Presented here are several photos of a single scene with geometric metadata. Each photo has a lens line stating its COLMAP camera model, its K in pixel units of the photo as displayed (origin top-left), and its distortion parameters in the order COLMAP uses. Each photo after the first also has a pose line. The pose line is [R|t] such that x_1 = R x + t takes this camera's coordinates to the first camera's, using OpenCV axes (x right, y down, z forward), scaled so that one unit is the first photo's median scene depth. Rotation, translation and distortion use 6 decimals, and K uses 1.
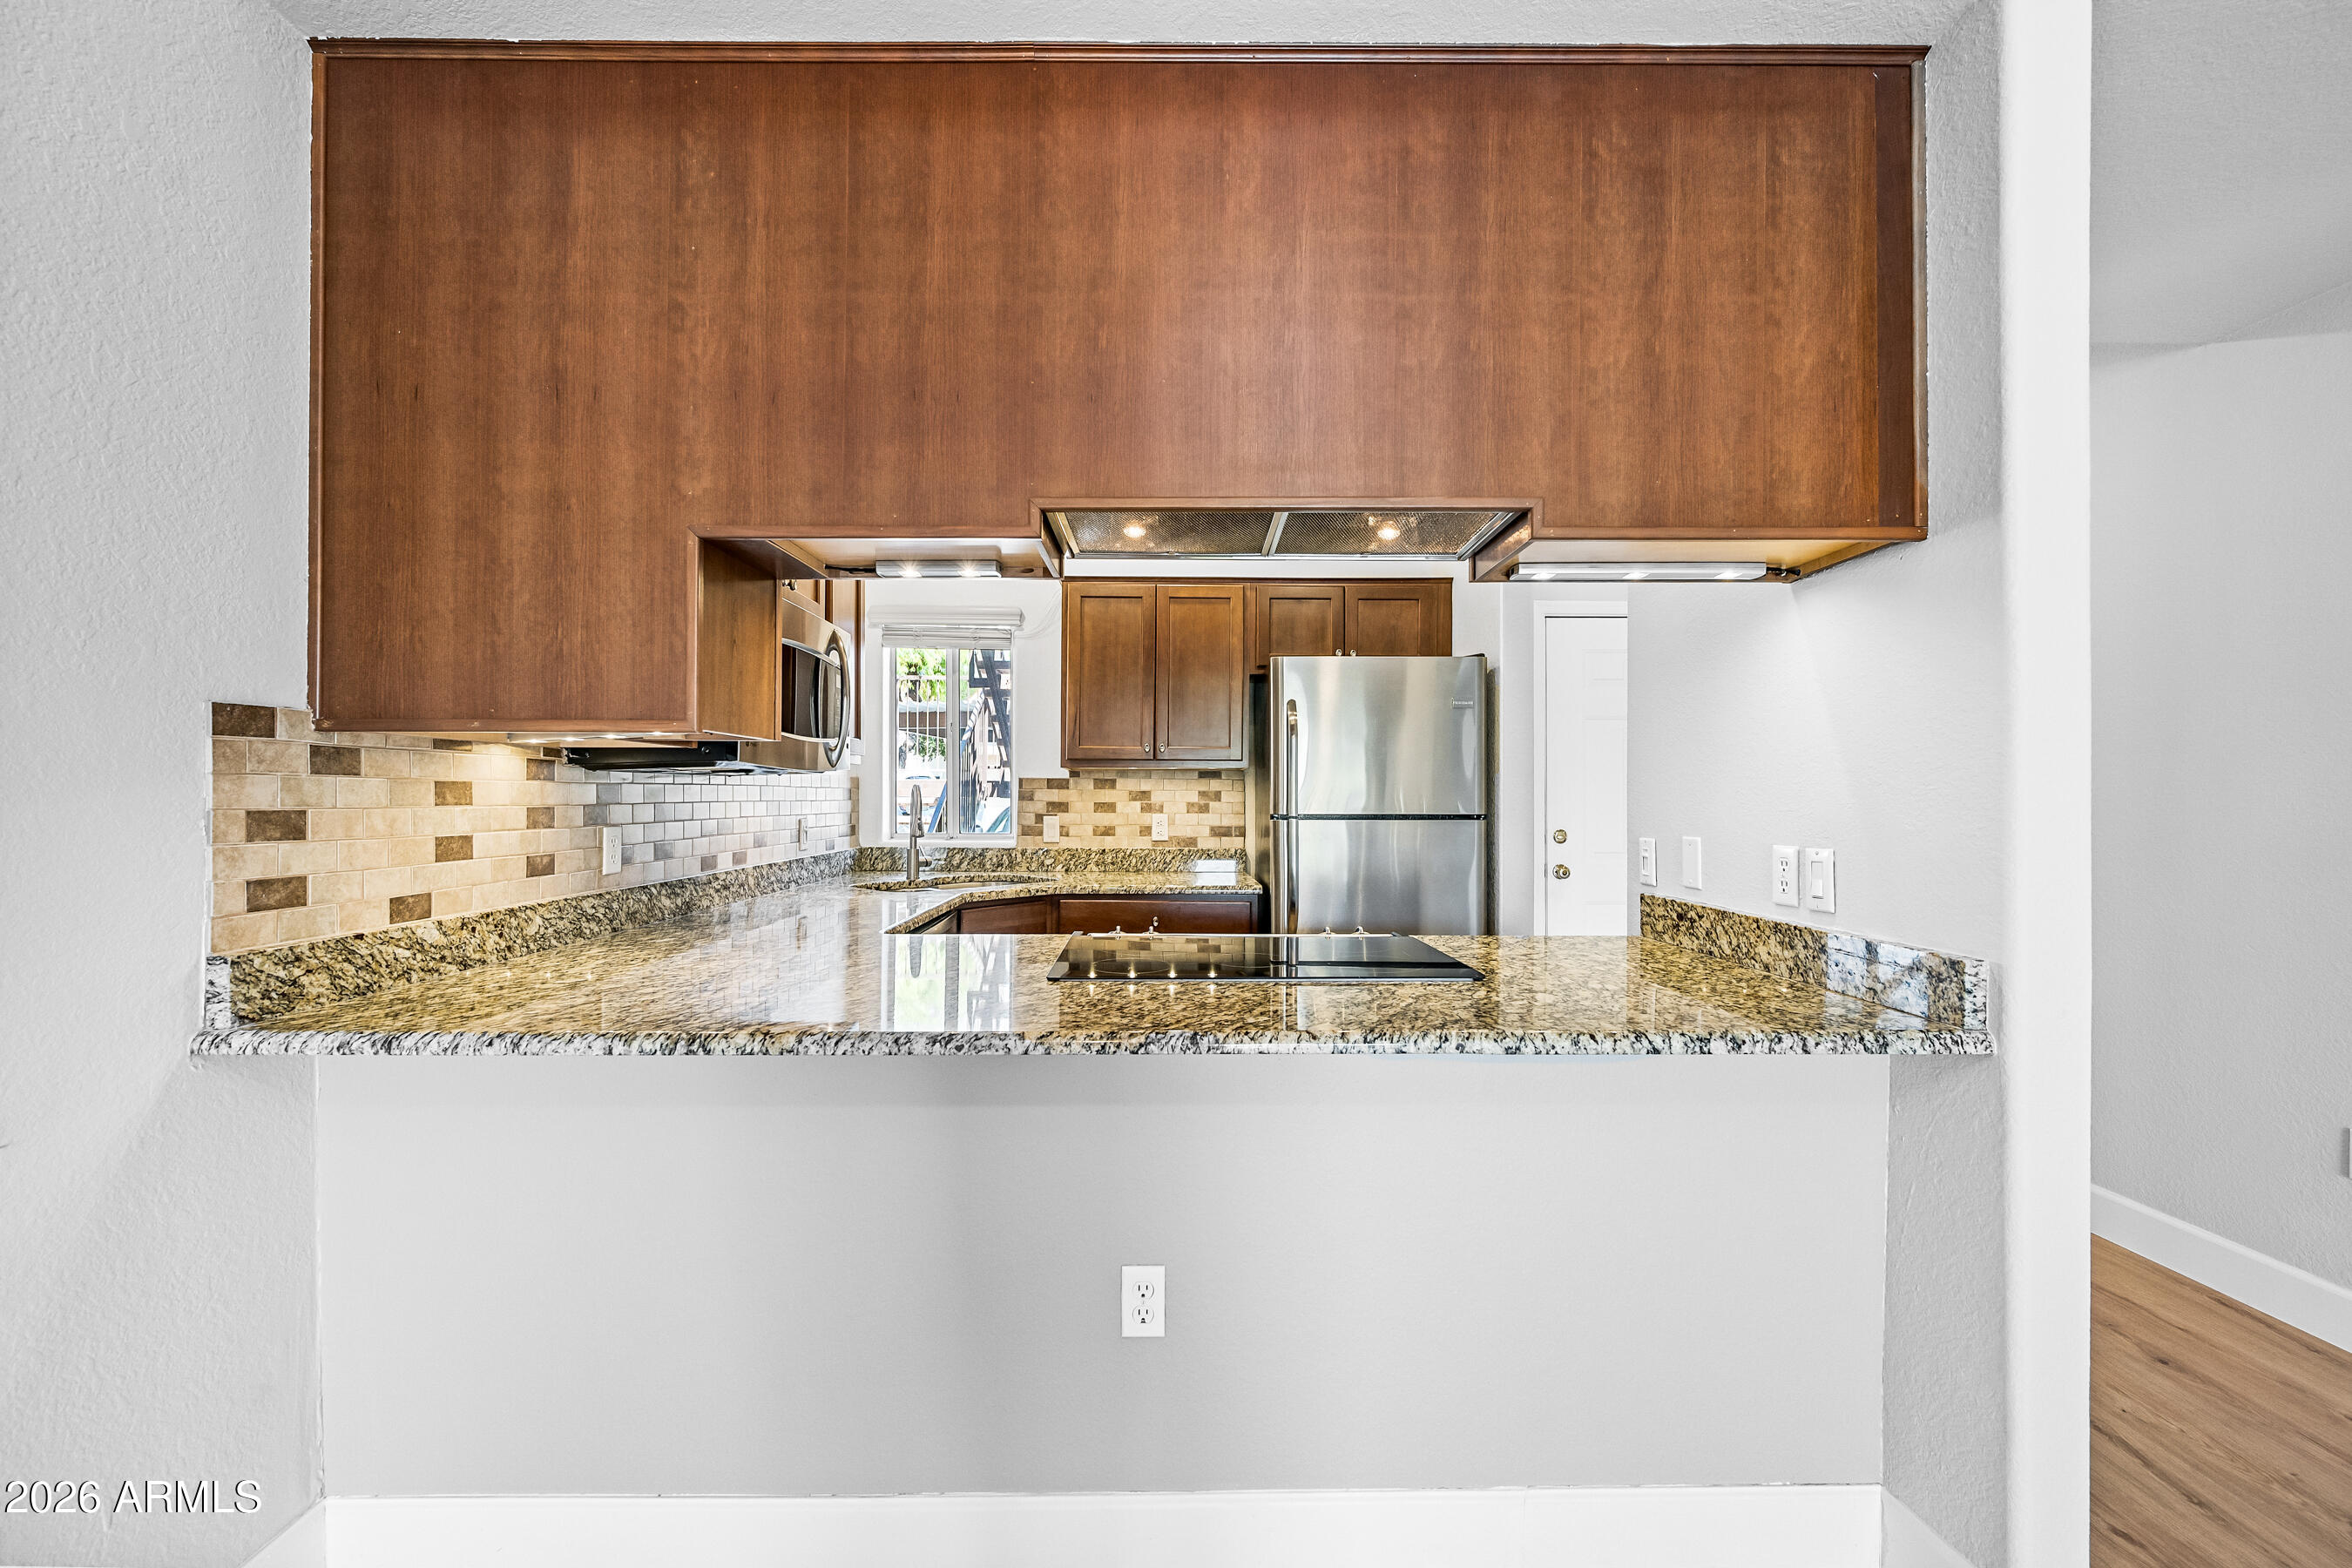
lens RADIAL K [[941.5, 0, 1160.7], [0, 941.5, 785.8], [0, 0, 1]] dist [-0.005331, 0.000986]
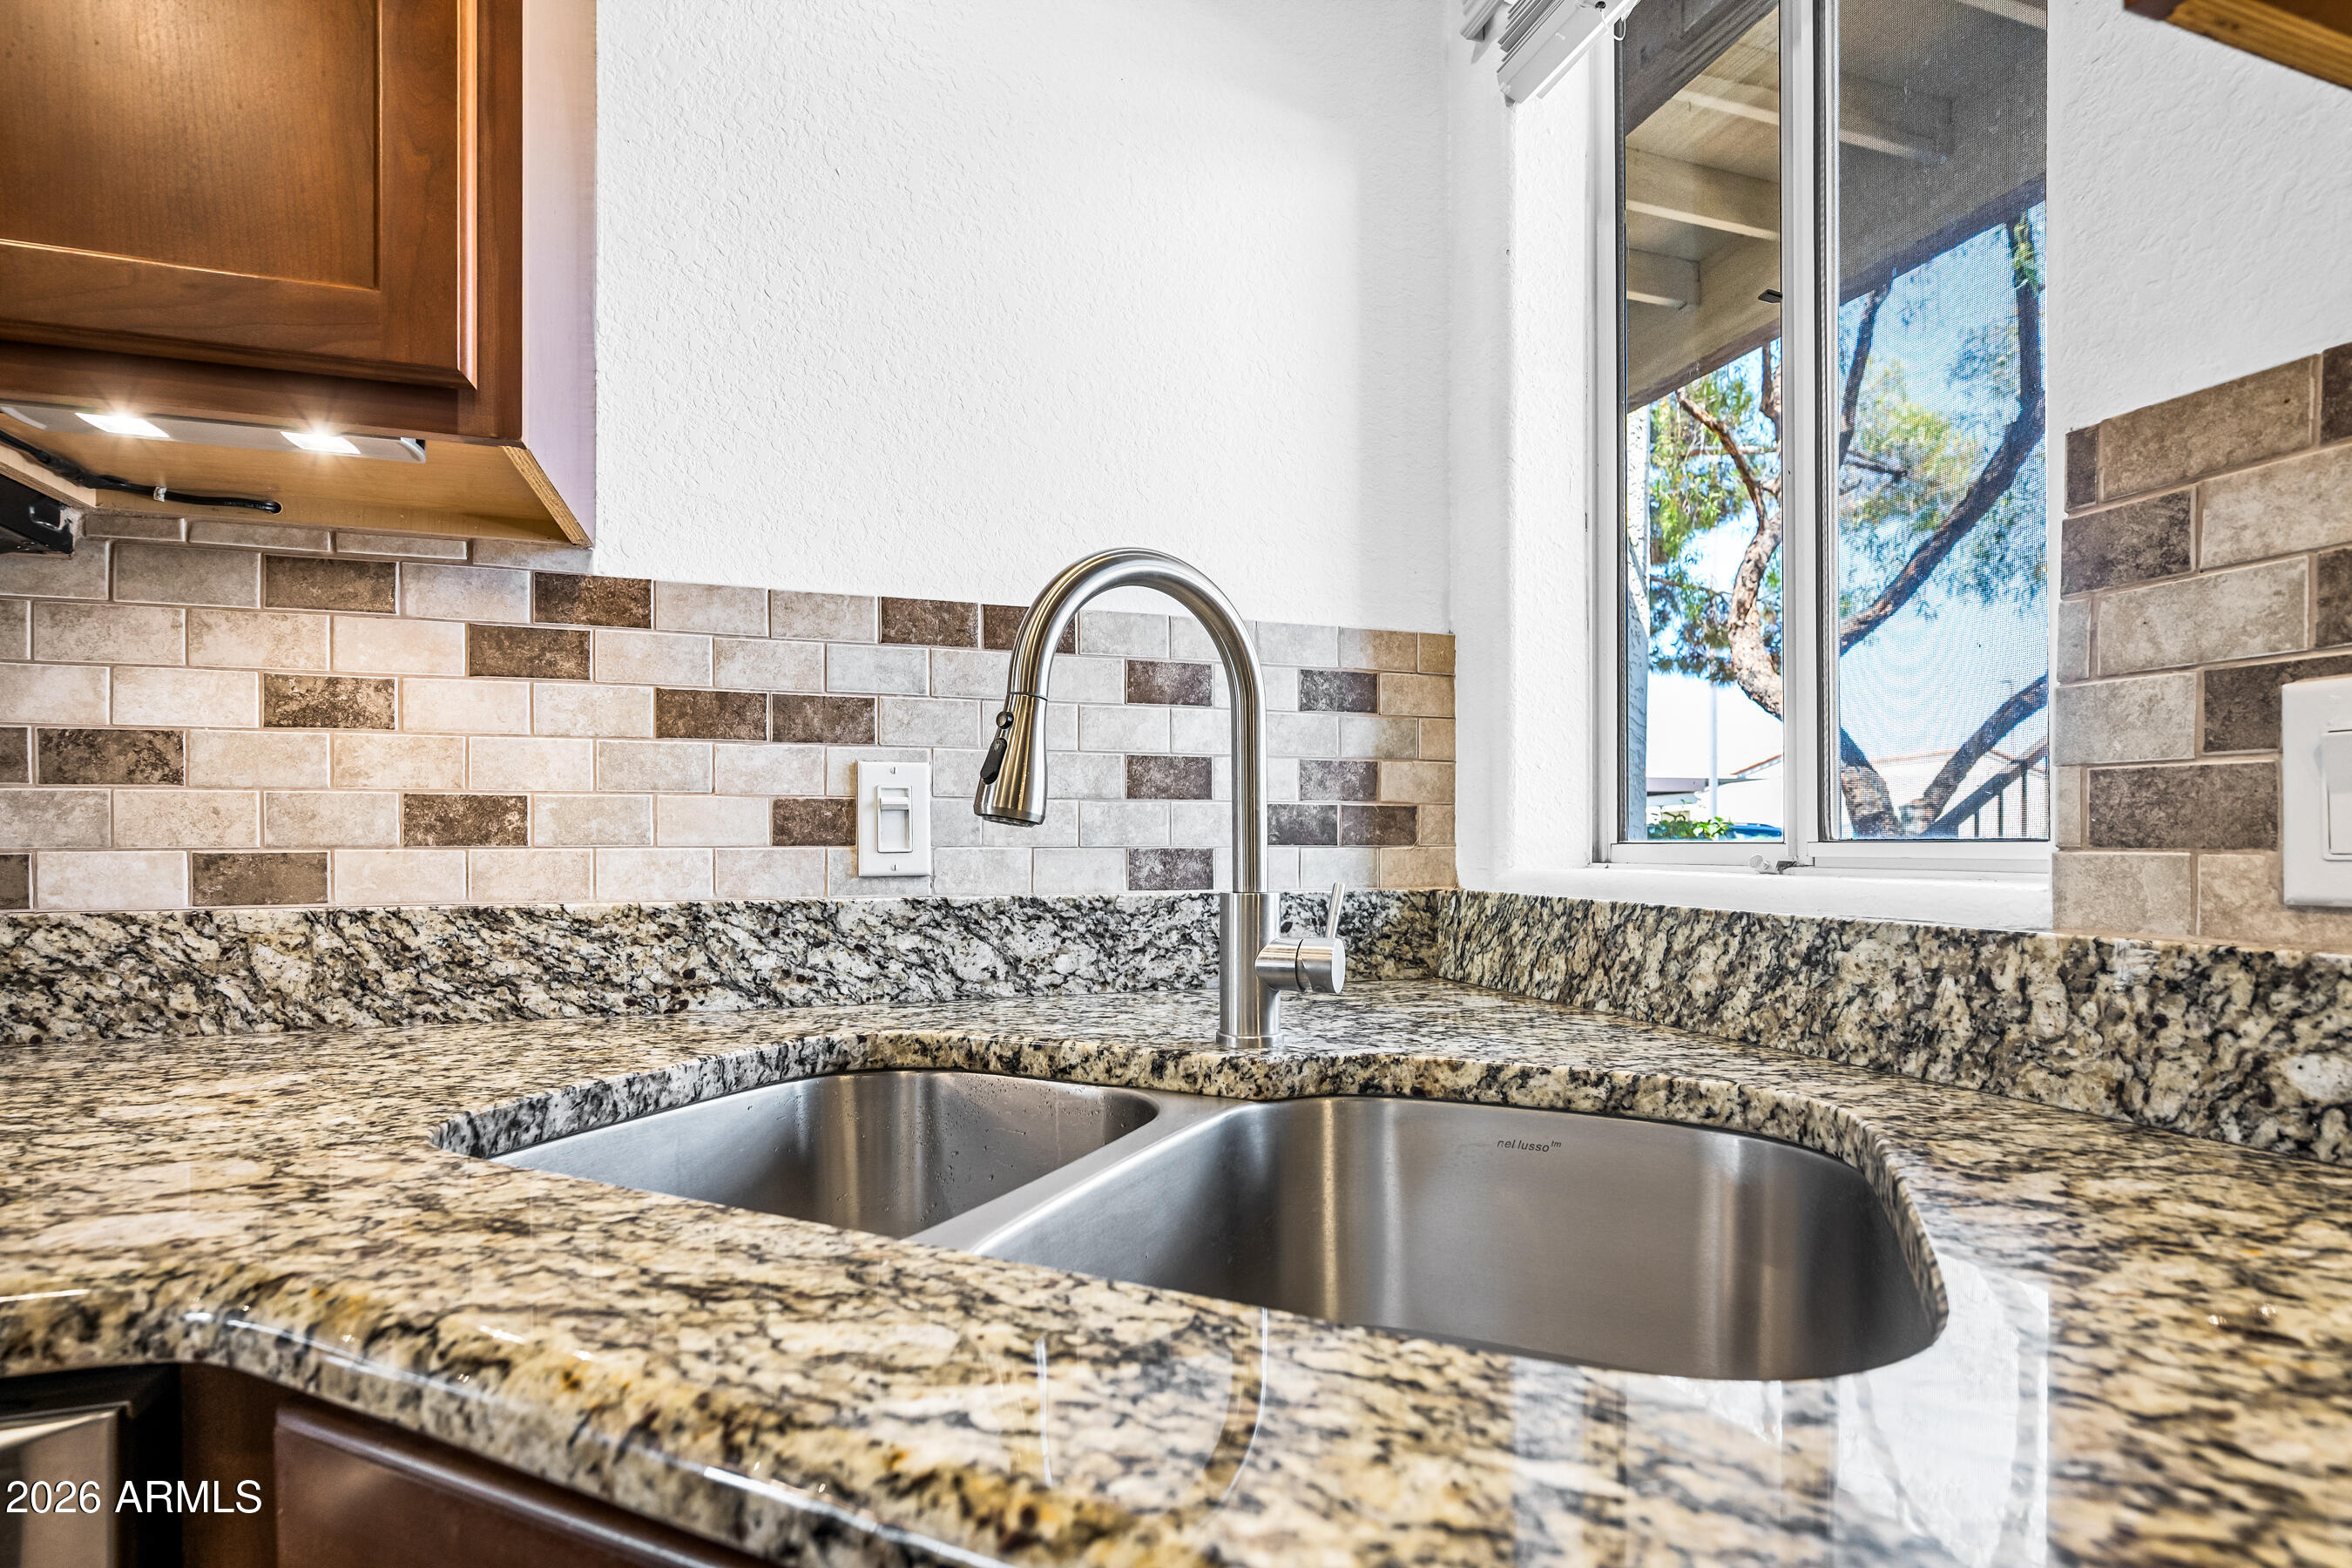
lens RADIAL K [[1142.7, 0, 1190.3], [0, 1142.7, 839.2], [0, 0, 1]] dist [0.001604, -0.000295]
pose [[0.318081, -0.007905, -0.948031, -0.032579], [0.005855, 0.999963, -0.006373, 0.052057], [0.948045, -0.003524, 0.318116, 0.823551]]
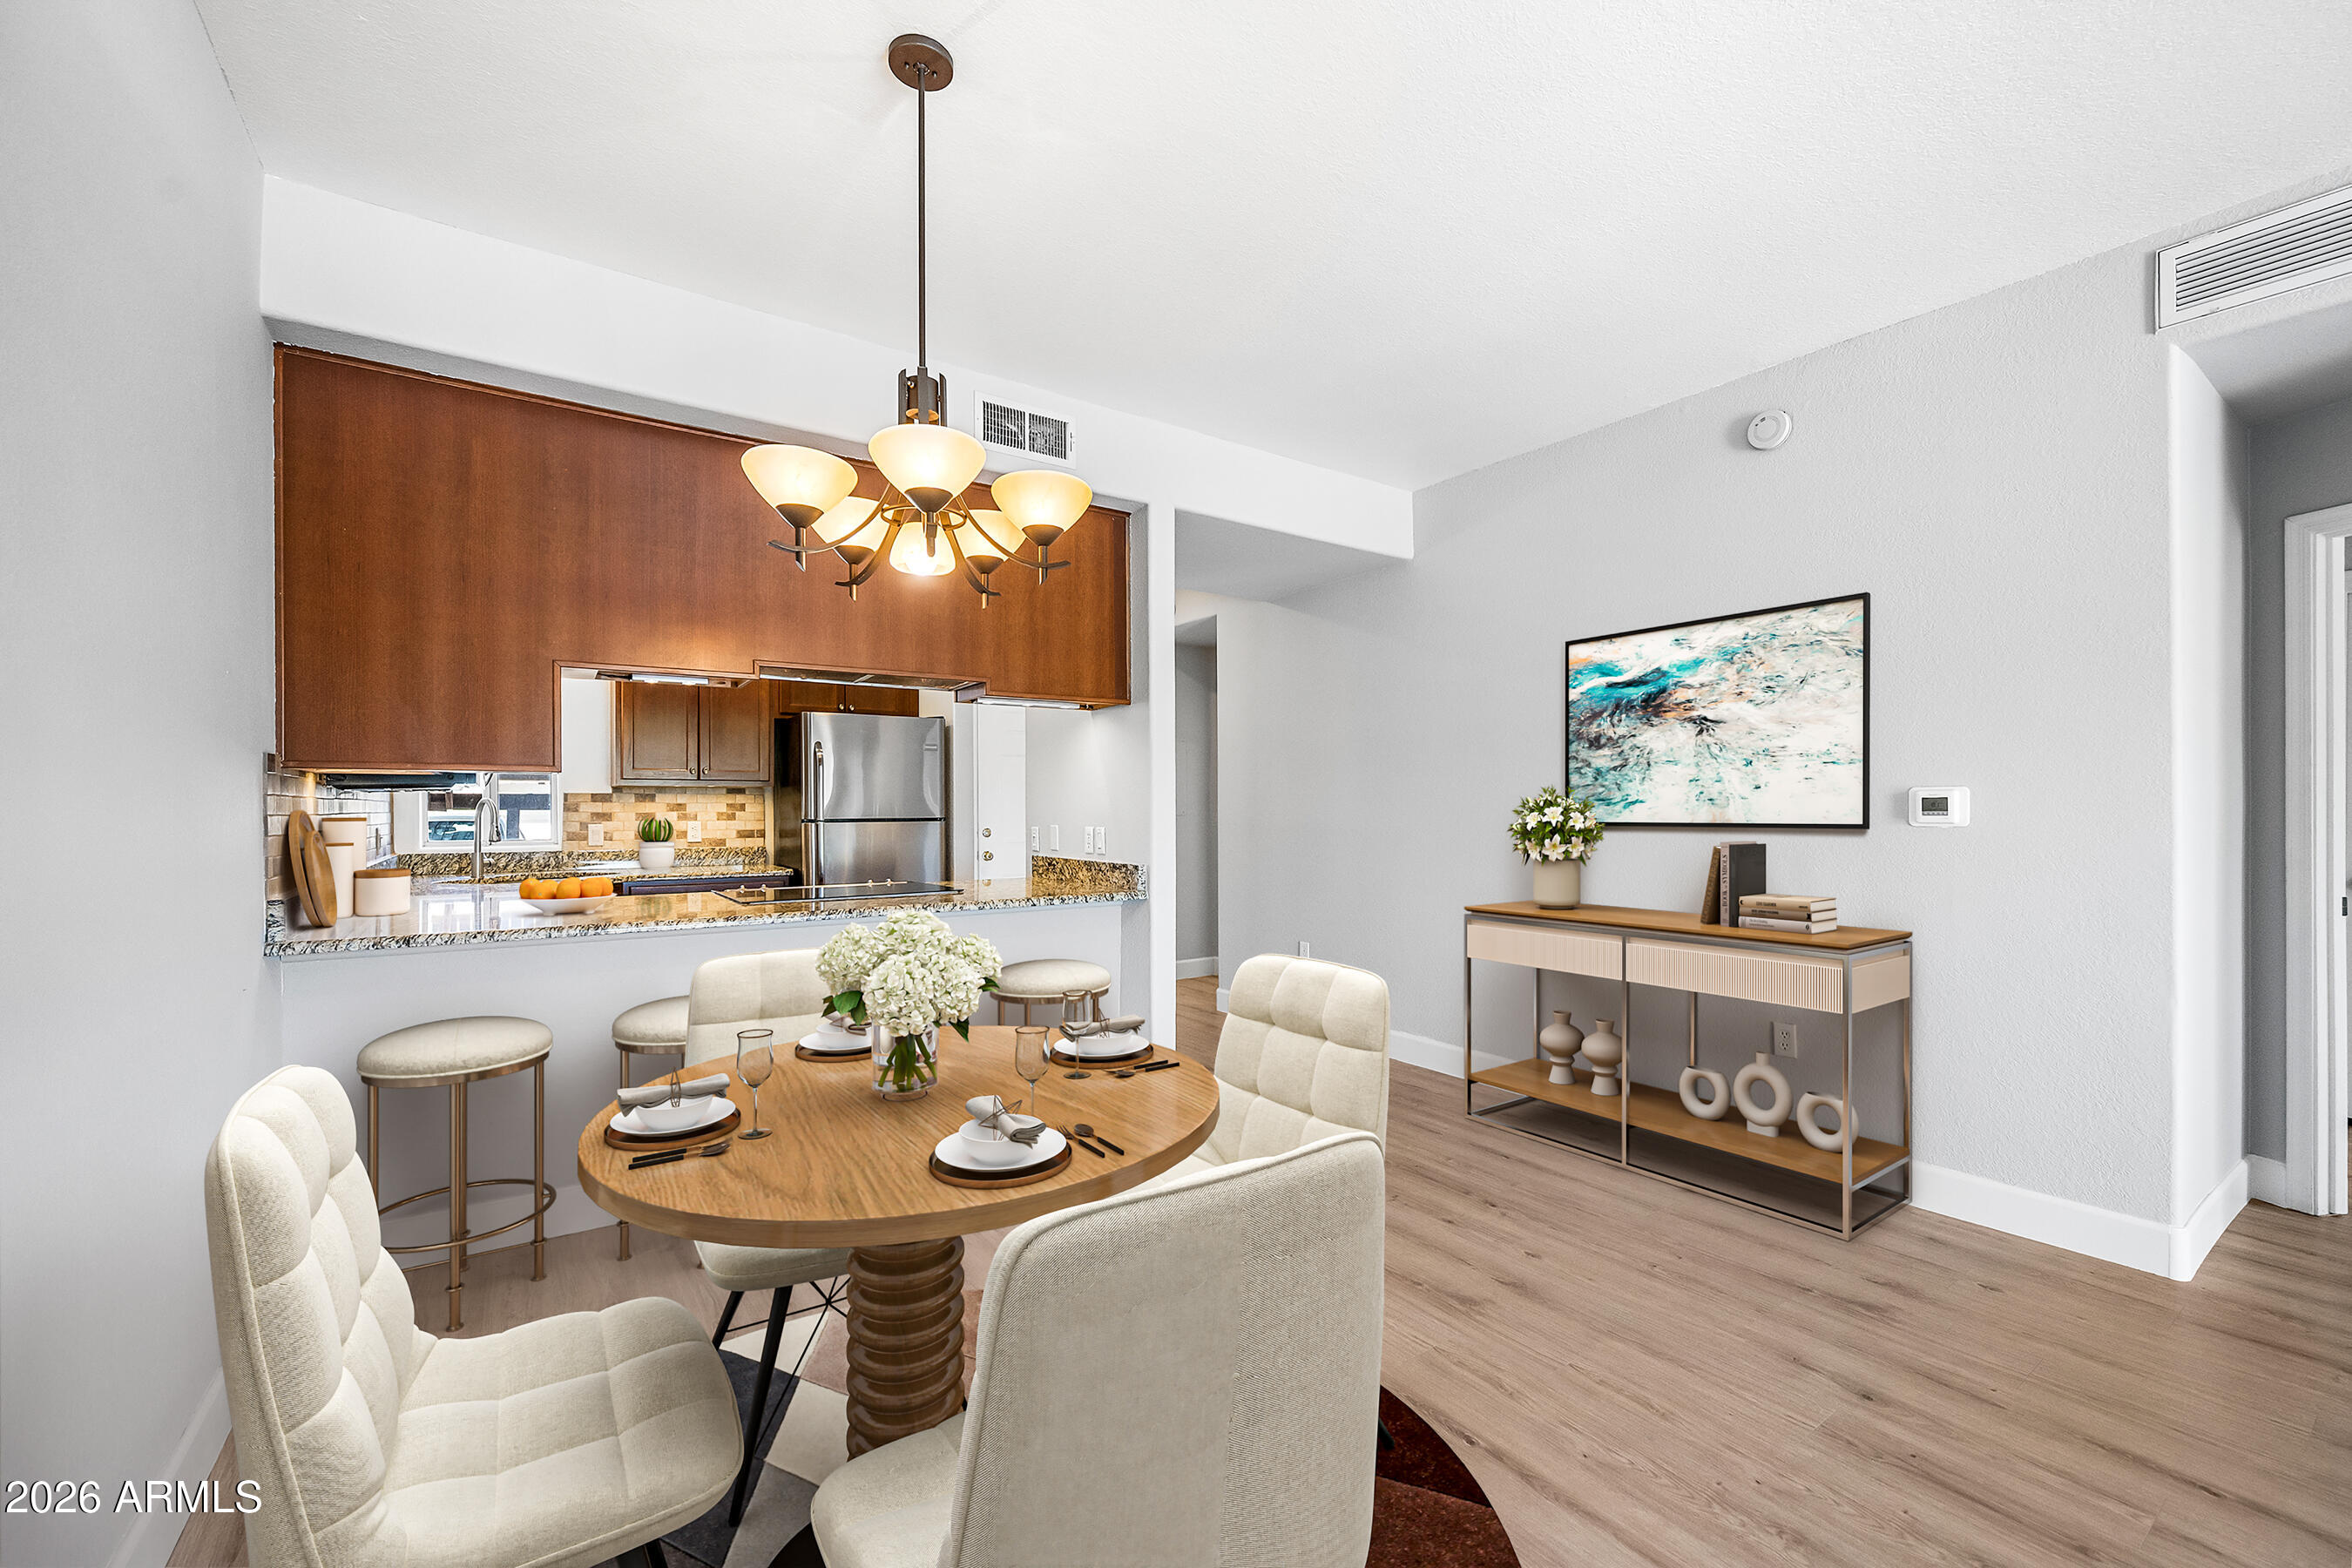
lens RADIAL K [[941.5, 0, 1179.7], [0, 941.5, 807.3], [0, 0, 1]] dist [-0.005331, 0.000986]
pose [[0.830580, -0.005229, 0.556875, -0.166087], [0.002422, 0.999980, 0.005778, 0.004757], [-0.556894, -0.003450, 0.830576, -0.443363]]
